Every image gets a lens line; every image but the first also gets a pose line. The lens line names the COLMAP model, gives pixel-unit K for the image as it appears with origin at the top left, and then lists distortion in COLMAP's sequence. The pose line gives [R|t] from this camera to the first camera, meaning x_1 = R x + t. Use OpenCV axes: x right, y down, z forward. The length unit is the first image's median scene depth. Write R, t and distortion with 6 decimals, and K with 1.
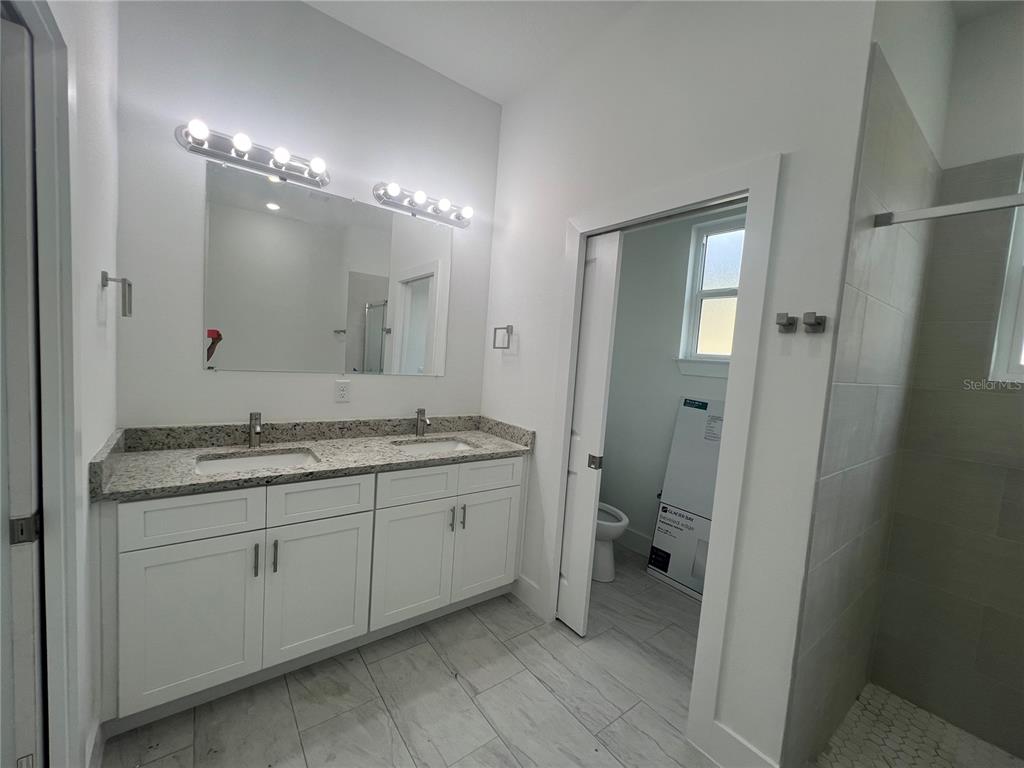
lens RADIAL K [[411.3, 0, 510.8], [0, 411.3, 386.7], [0, 0, 1]] dist [-0.001978, 0.000383]
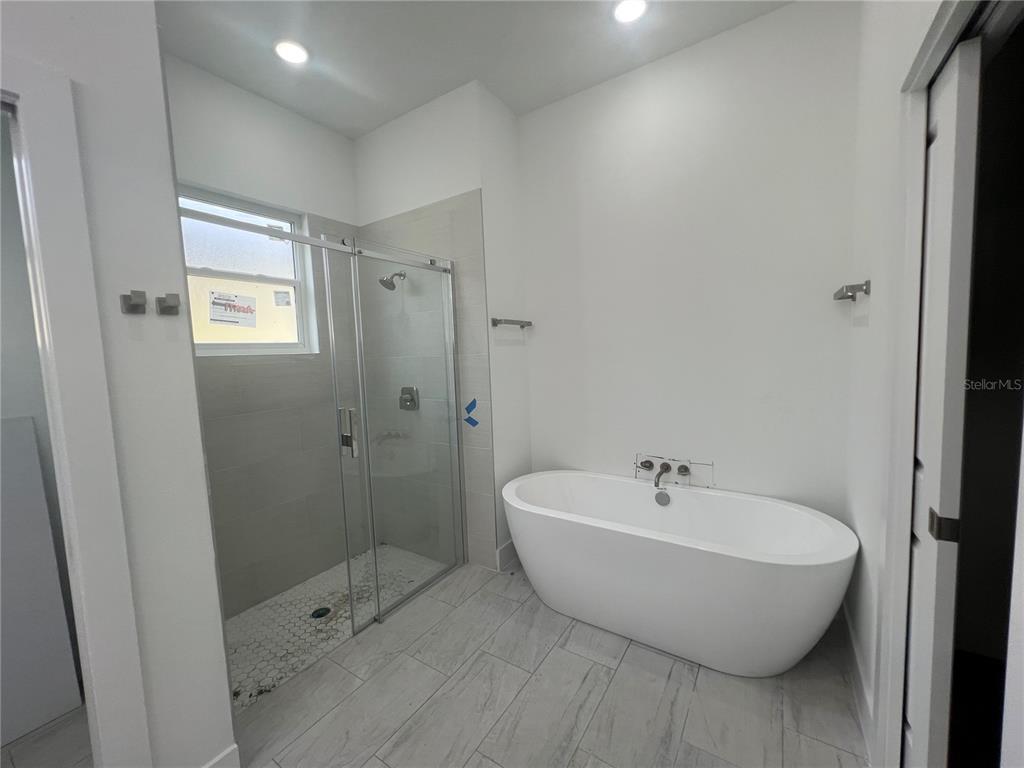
lens RADIAL K [[409.5, 0, 511.1], [0, 409.5, 386.7], [0, 0, 1]] dist [0.000112, -0.000297]
pose [[-0.334309, -0.135756, 0.932635, -0.264424], [0.091245, 0.980261, 0.175395, -0.039366], [-0.938036, 0.143734, -0.315323, 0.360816]]
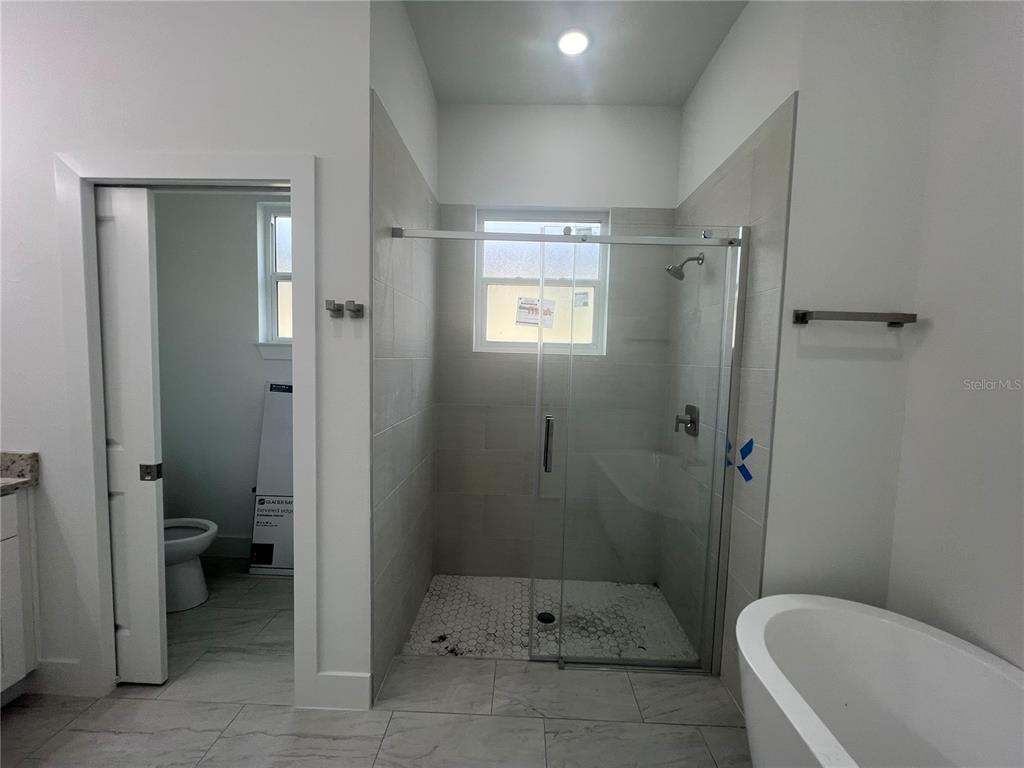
lens RADIAL K [[409.5, 0, 513.1], [0, 409.5, 386.7], [0, 0, 1]] dist [0.000112, -0.000297]
pose [[0.626044, -0.108866, 0.772151, 0.045894], [0.078722, 0.993971, 0.076315, 0.009025], [-0.775804, 0.013009, 0.630840, -0.072414]]
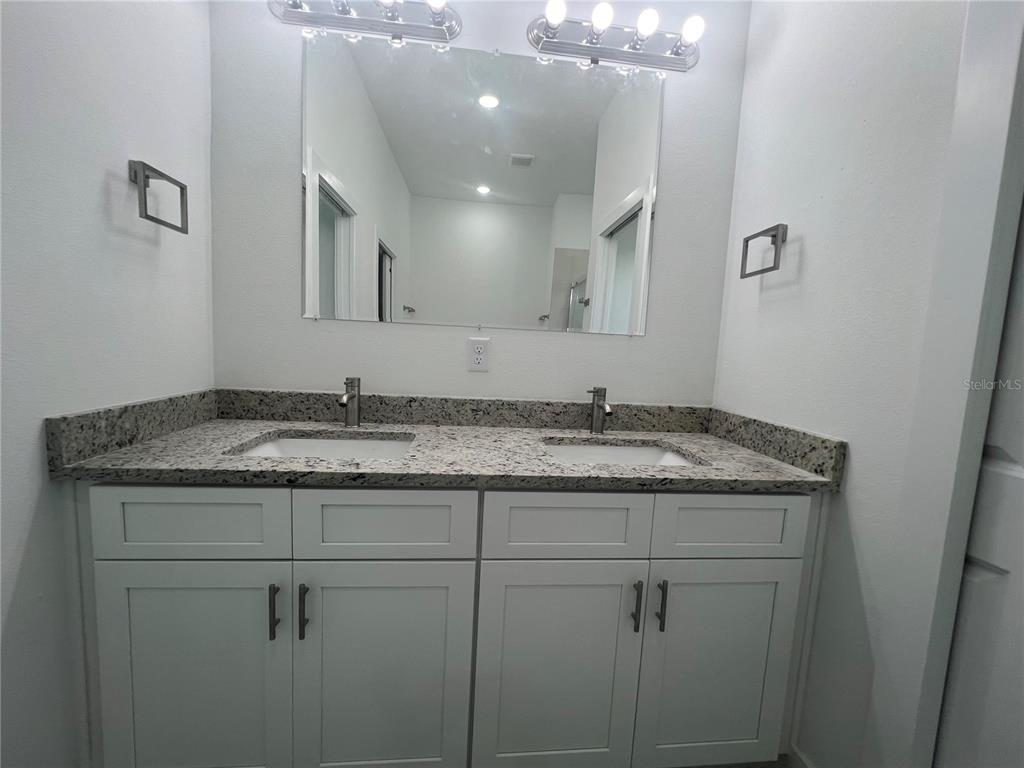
lens RADIAL K [[411.3, 0, 511.3], [0, 411.3, 387.4], [0, 0, 1]] dist [-0.001978, 0.000383]
pose [[0.855078, 0.022008, -0.518031, -0.022775], [-0.028883, 0.999569, -0.005209, 0.071023], [0.517694, 0.019416, 0.855346, 0.500908]]
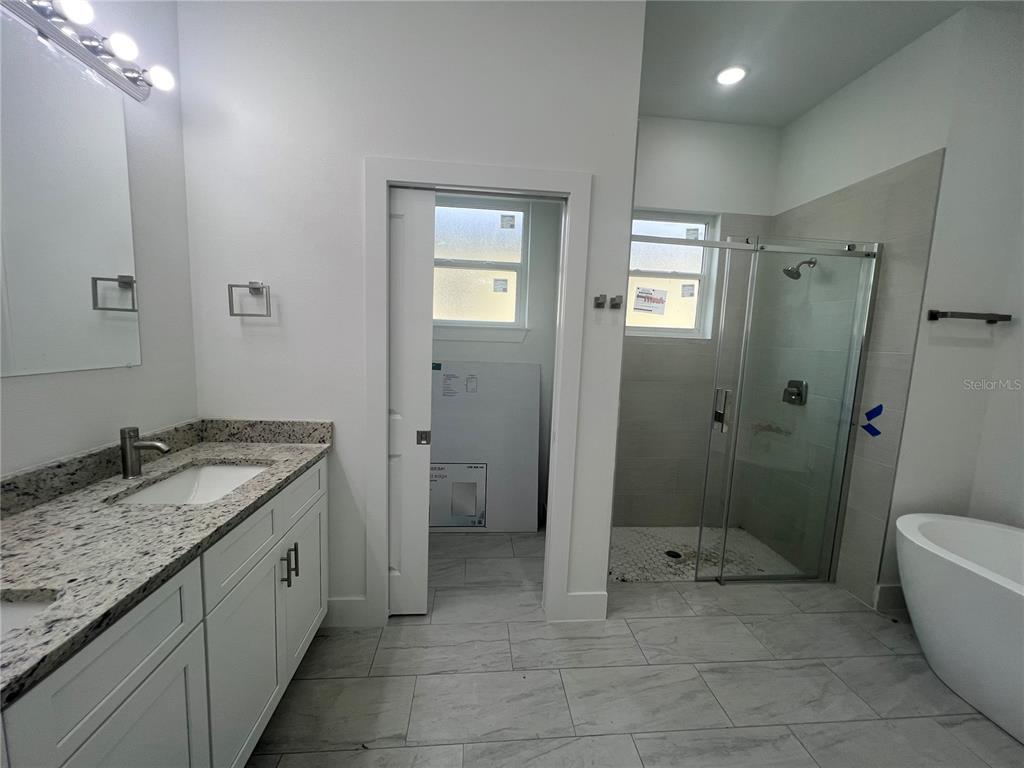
lens RADIAL K [[411.3, 0, 512.4], [0, 411.3, 386.9], [0, 0, 1]] dist [-0.001978, 0.000383]
pose [[0.530029, -0.151486, 0.834339, -0.465864], [0.065907, 0.988297, 0.137570, -0.050623], [-0.845414, -0.017928, 0.533810, 0.317782]]
